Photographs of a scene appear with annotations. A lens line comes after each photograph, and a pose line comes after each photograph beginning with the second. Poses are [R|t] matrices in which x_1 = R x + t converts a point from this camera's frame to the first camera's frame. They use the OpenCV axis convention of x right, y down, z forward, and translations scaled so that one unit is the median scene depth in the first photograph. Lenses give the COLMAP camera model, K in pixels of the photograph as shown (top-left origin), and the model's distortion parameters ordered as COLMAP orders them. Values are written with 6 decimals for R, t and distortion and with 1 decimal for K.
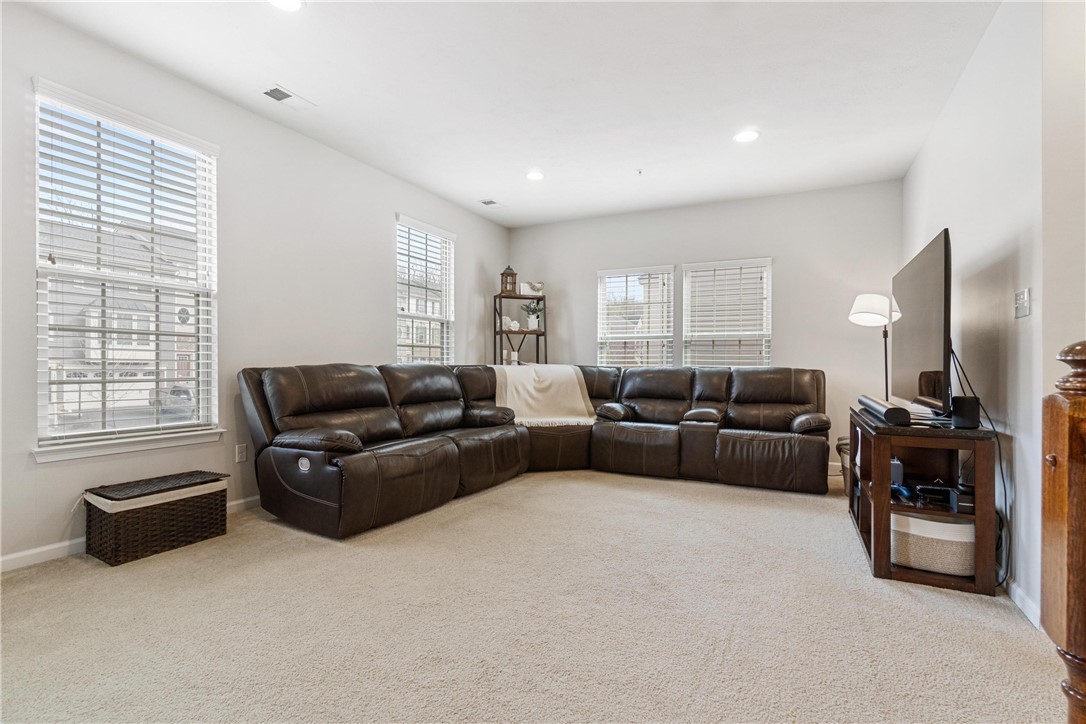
lens RADIAL K [[509.4, 0, 543.2], [0, 509.4, 365.9], [0, 0, 1]] dist [-0.000152, 0.000026]
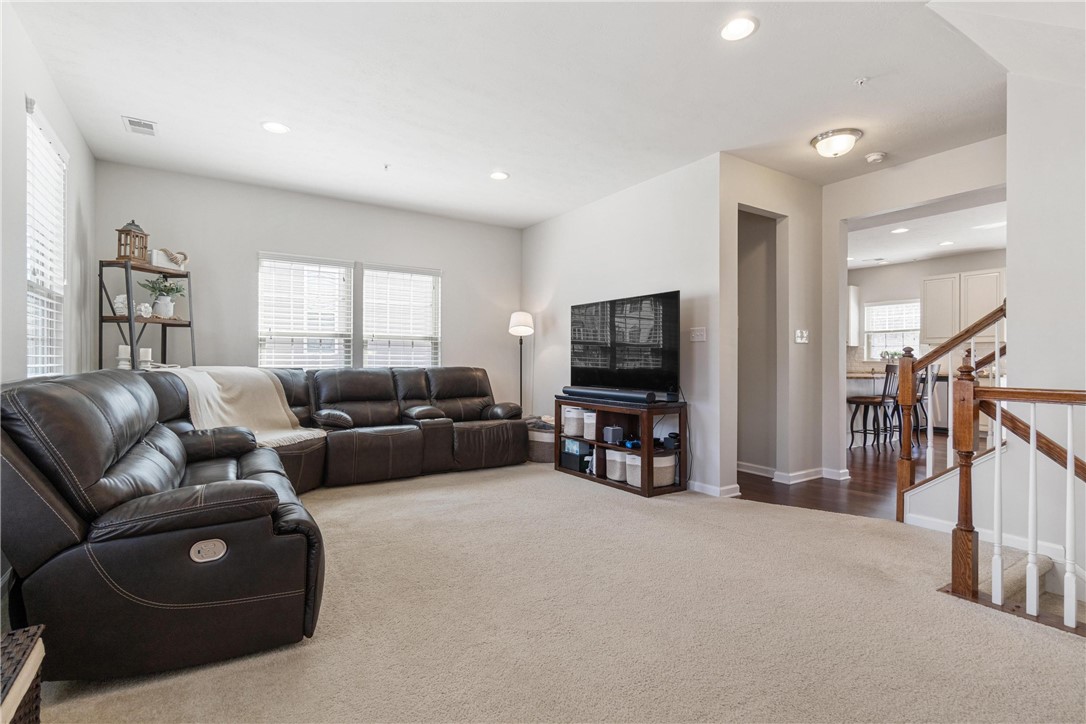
lens RADIAL K [[524.7, 0, 543.7], [0, 524.7, 358.6], [0, 0, 1]] dist [-0.001090, -0.000356]
pose [[0.501701, -0.002511, 0.865038, -0.483658], [0.002788, 0.999995, 0.001286, -0.016289], [-0.865037, 0.001767, 0.501705, 0.224200]]
